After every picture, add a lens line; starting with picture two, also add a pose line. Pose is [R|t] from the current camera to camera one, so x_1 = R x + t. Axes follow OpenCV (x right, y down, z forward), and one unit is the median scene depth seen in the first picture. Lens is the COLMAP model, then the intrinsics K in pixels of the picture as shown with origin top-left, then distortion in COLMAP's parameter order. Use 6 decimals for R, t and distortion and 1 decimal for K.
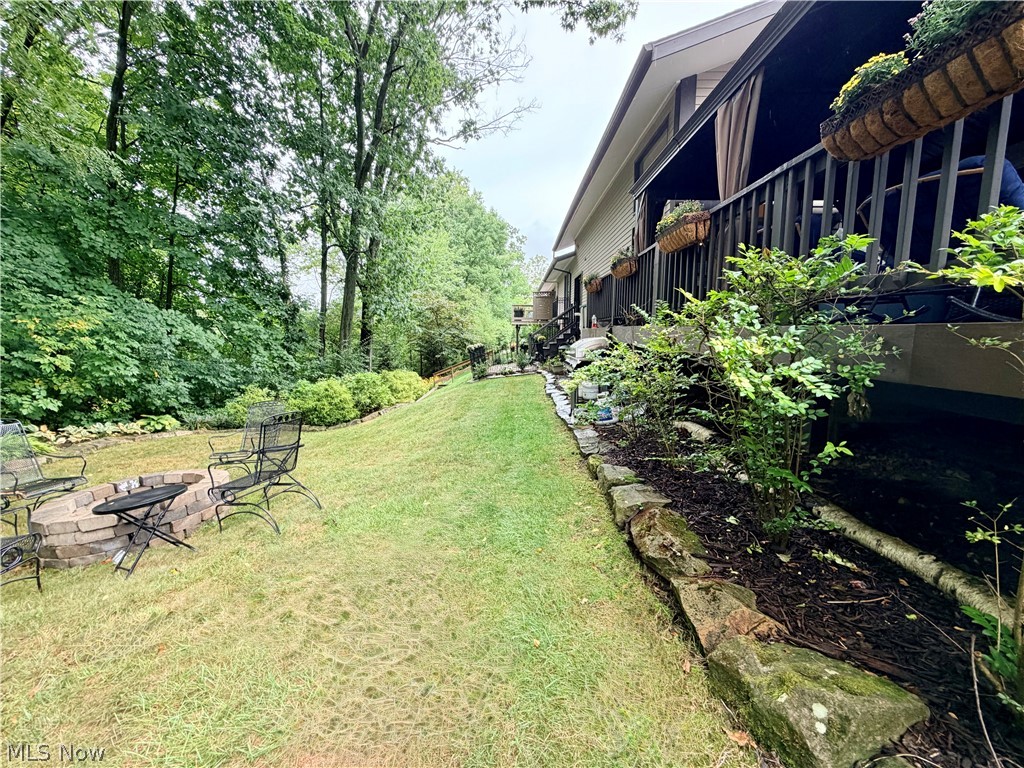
lens RADIAL K [[406.7, 0, 510.8], [0, 406.7, 384.8], [0, 0, 1]] dist [-0.000478, 0.000061]
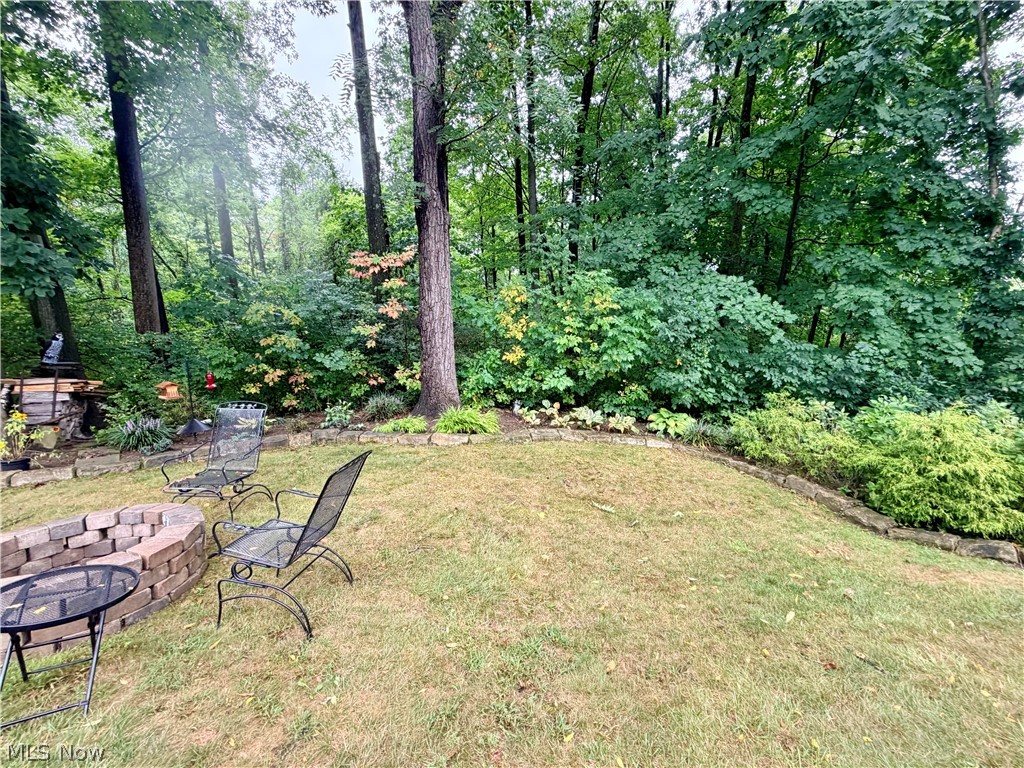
lens RADIAL K [[406.7, 0, 510.8], [0, 406.7, 384.8], [0, 0, 1]] dist [-0.000478, 0.000061]
pose [[0.020768, 0.132781, -0.990928, -0.074438], [-0.084524, 0.987826, 0.130594, -0.048937], [0.996205, 0.081045, 0.031738, 0.549633]]
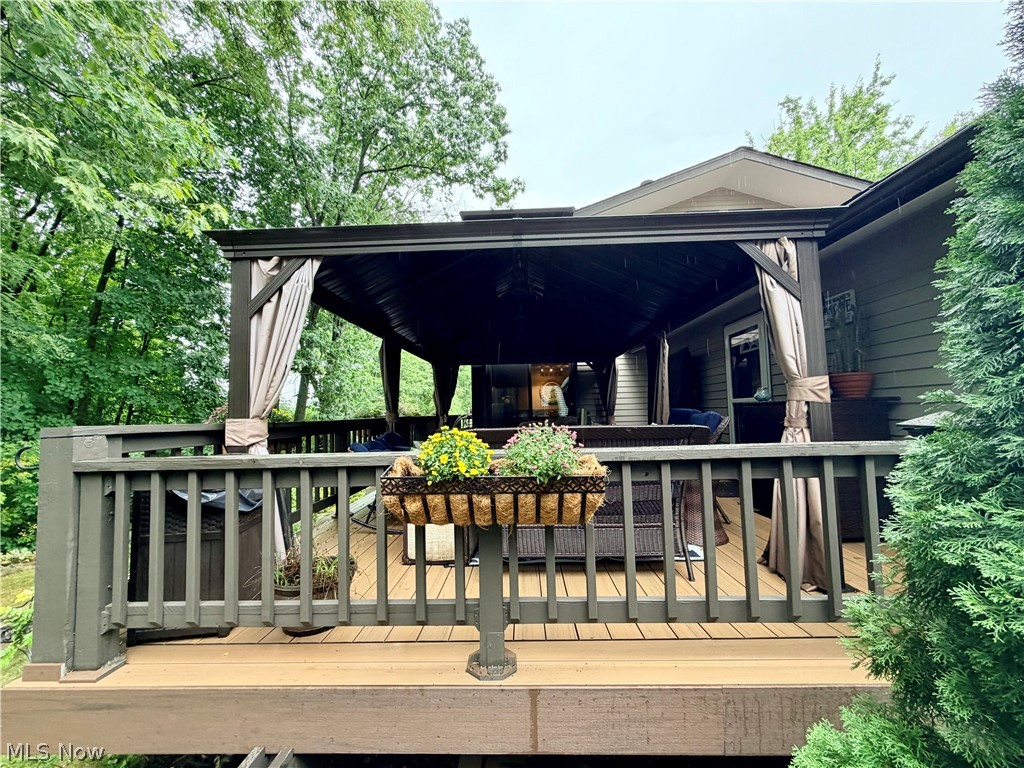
lens RADIAL K [[406.7, 0, 510.8], [0, 406.7, 384.8], [0, 0, 1]] dist [-0.000478, 0.000061]
pose [[0.999268, -0.026431, -0.027662, 0.309896], [0.020366, 0.979535, -0.200240, -0.074282], [0.032388, 0.199530, 0.979356, -0.128115]]
